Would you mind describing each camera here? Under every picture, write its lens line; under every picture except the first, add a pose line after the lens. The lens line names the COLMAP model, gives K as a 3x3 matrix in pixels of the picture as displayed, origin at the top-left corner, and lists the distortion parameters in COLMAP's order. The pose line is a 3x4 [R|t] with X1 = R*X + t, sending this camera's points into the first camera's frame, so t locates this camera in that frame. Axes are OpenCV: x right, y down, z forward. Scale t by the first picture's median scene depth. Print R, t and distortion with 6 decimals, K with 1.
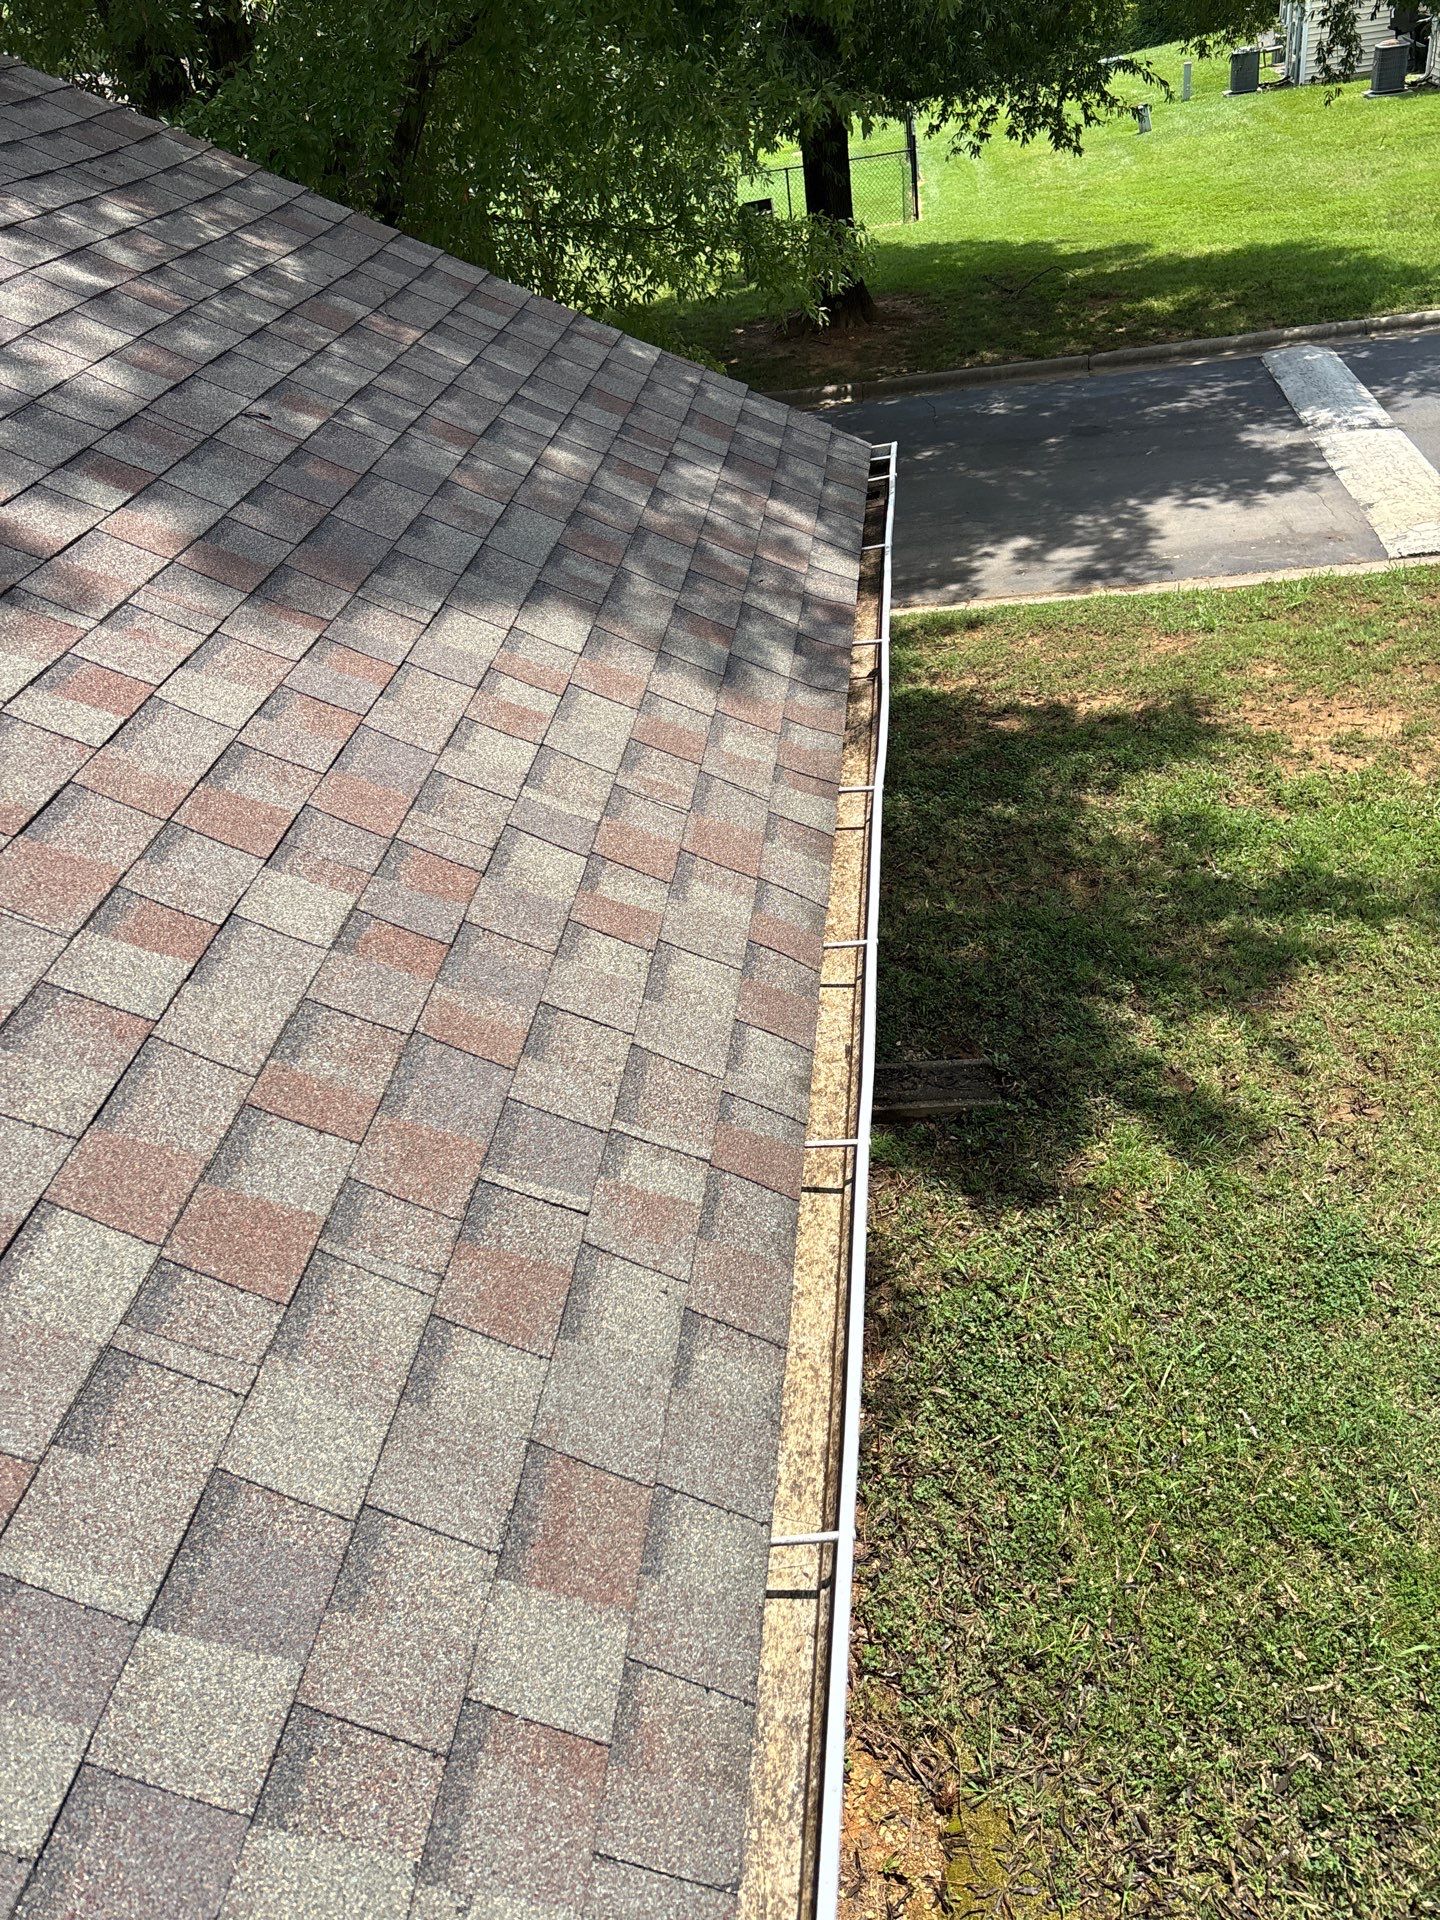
lens RADIAL K [[1516.7, 0, 717.6], [0, 1516.7, 914.5], [0, 0, 1]] dist [0.062236, -0.041539]
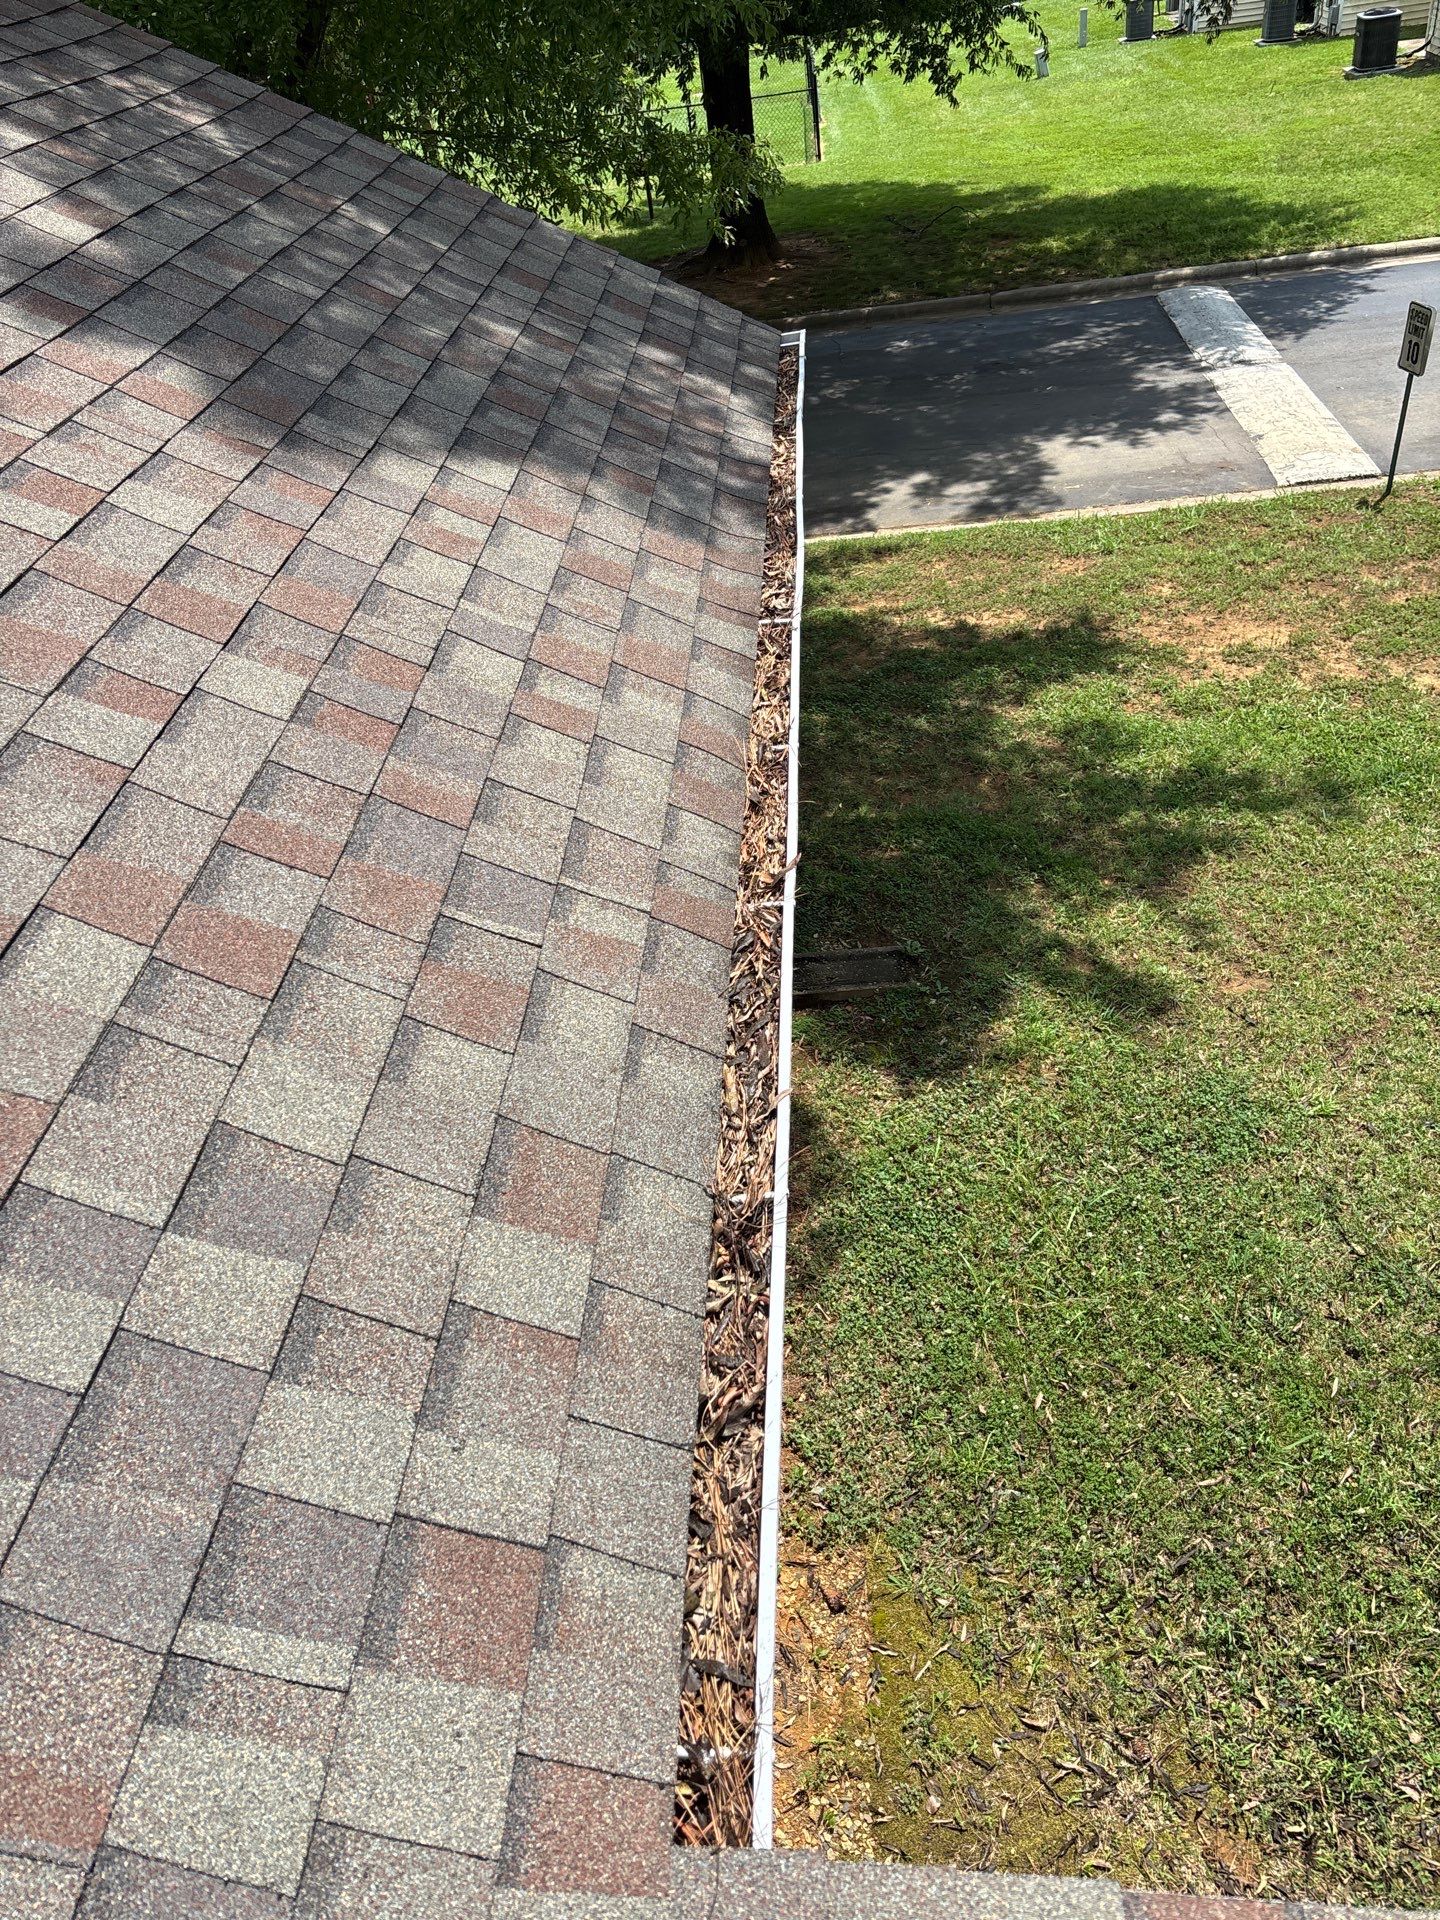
lens RADIAL K [[1522.2, 0, 725.4], [0, 1522.2, 906.5], [0, 0, 1]] dist [0.046023, 0.003325]
pose [[0.997945, -0.017416, 0.061664, -0.014919], [0.016105, 0.999635, 0.021703, 0.111579], [-0.062019, -0.020665, 0.997861, -0.075289]]
